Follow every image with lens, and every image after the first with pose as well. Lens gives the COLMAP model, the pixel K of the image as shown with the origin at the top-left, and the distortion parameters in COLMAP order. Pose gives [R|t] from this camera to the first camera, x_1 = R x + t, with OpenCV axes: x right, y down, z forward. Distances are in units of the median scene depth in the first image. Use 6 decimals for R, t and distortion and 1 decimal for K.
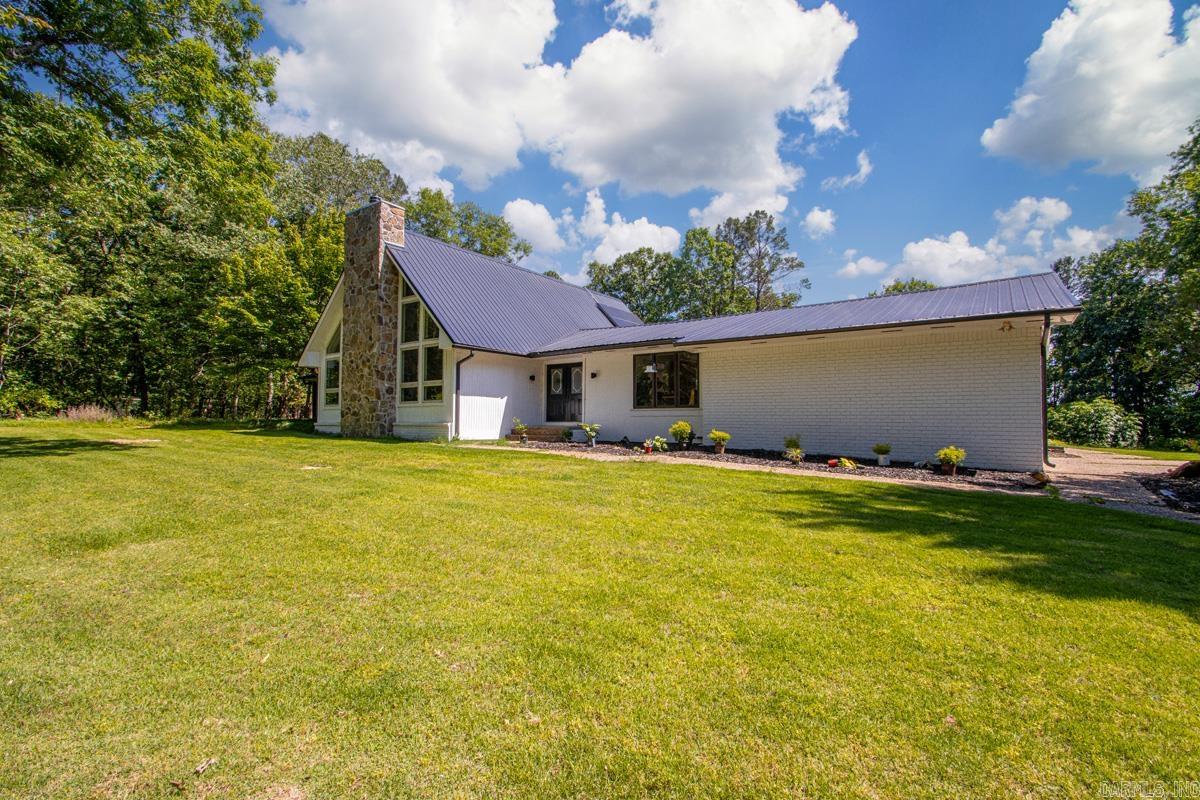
lens RADIAL K [[560.1, 0, 603.1], [0, 560.1, 391.9], [0, 0, 1]] dist [0.020094, -0.019189]
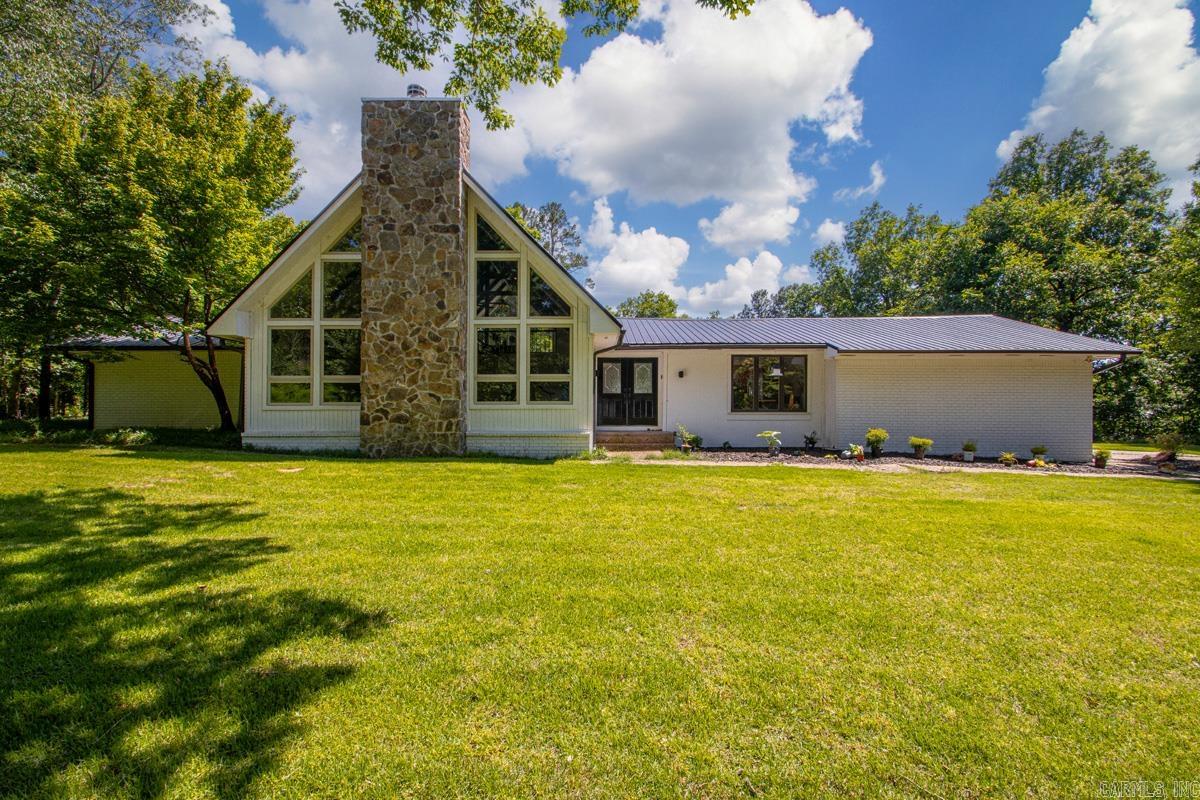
lens RADIAL K [[560.1, 0, 603.1], [0, 560.1, 391.9], [0, 0, 1]] dist [0.020094, -0.019189]
pose [[0.806004, 0.016893, 0.591669, -0.658789], [-0.030602, 0.999445, 0.013151, -0.008779], [-0.591119, -0.028706, 0.806074, 0.360255]]
